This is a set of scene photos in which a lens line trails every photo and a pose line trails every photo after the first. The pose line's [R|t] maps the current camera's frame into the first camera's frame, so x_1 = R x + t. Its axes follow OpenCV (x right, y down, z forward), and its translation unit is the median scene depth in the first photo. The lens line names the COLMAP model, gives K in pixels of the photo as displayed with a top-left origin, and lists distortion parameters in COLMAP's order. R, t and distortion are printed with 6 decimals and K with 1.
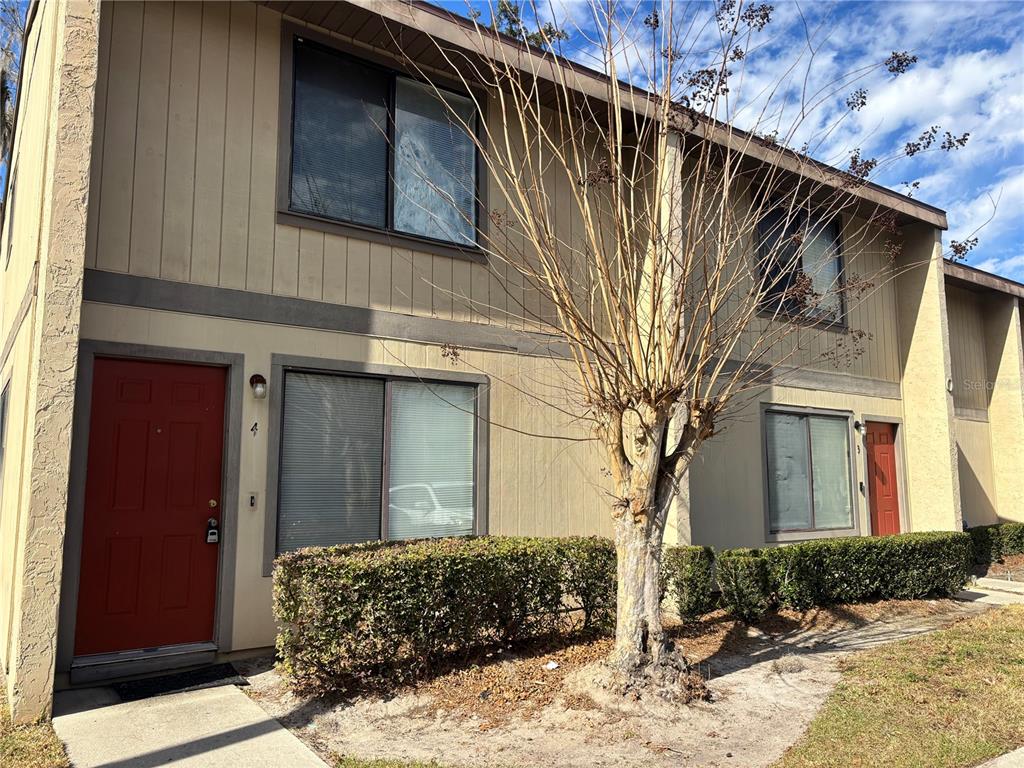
lens RADIAL K [[784.2, 0, 512.8], [0, 784.2, 381.4], [0, 0, 1]] dist [0.047379, -0.048732]
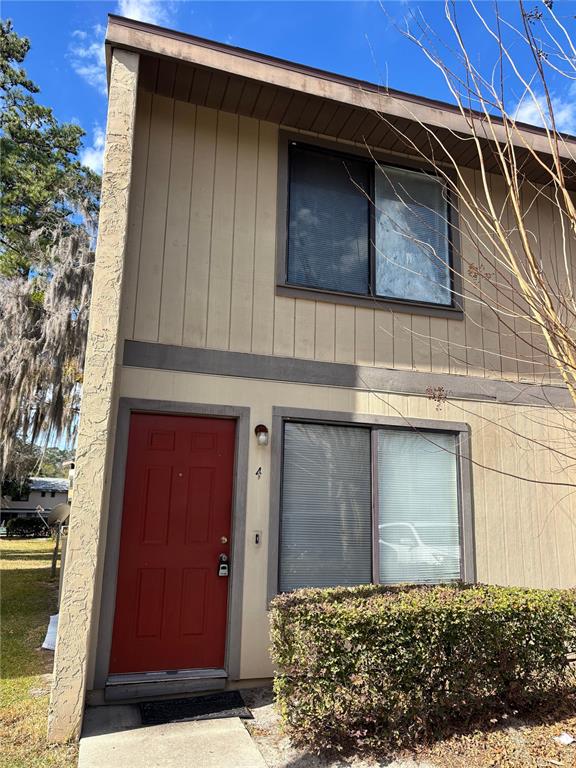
lens RADIAL K [[588.1, 0, 290.8], [0, 588.1, 382.5], [0, 0, 1]] dist [0.047379, -0.048732]
pose [[0.956077, -0.042710, -0.289987, -0.034176], [0.014541, 0.995020, -0.098607, 0.015506], [0.292754, 0.090060, 0.951937, 0.206568]]
